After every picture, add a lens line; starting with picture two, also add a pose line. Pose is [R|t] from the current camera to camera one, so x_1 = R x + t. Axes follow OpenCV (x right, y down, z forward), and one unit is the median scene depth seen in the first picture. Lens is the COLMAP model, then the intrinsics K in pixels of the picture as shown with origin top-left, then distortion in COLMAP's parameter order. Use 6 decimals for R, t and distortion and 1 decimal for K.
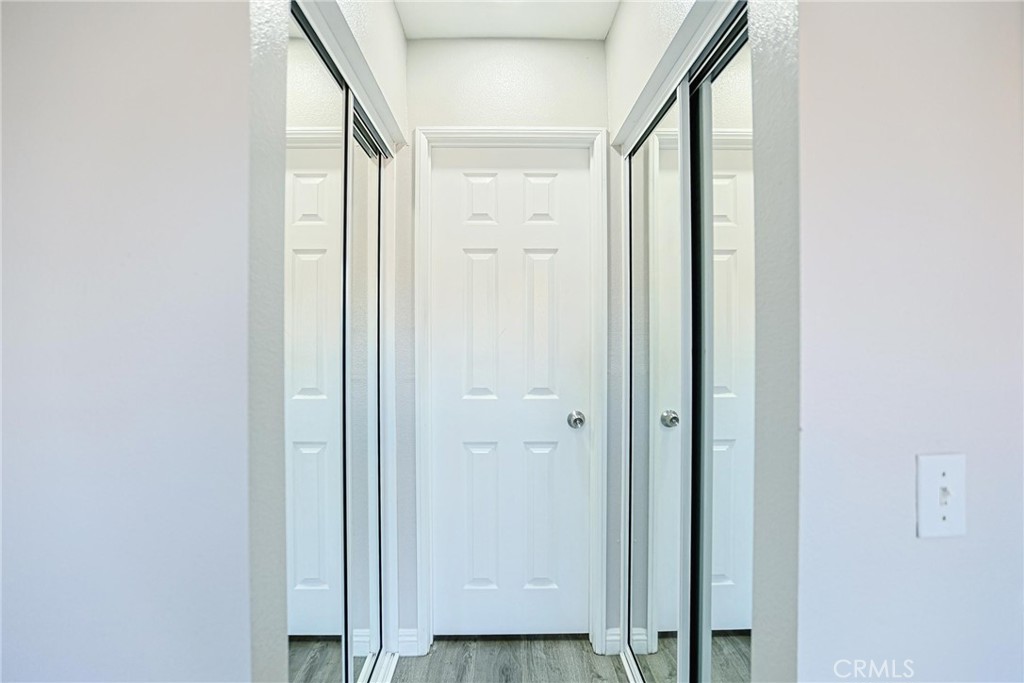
lens RADIAL K [[501.1, 0, 515.2], [0, 501.1, 331.2], [0, 0, 1]] dist [-0.036394, 0.000086]
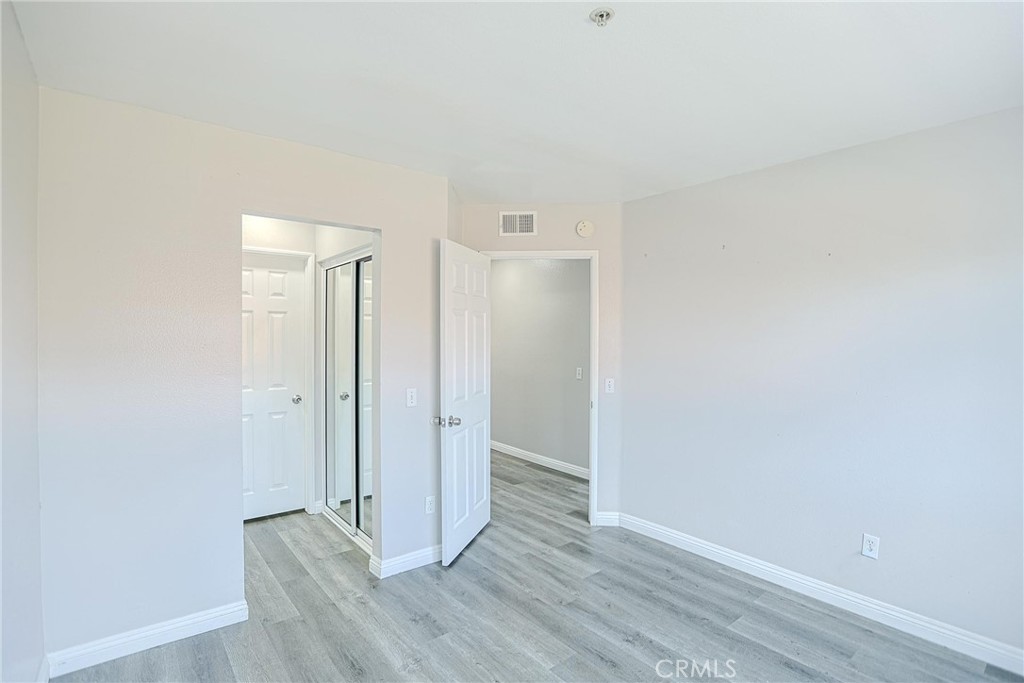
lens RADIAL K [[501.1, 0, 514.5], [0, 501.1, 340.9], [0, 0, 1]] dist [-0.036394, 0.000086]
pose [[0.791612, -0.003549, 0.611014, -0.392764], [-0.006871, 0.999868, 0.014710, -0.085835], [-0.610986, -0.015843, 0.791483, -1.054819]]
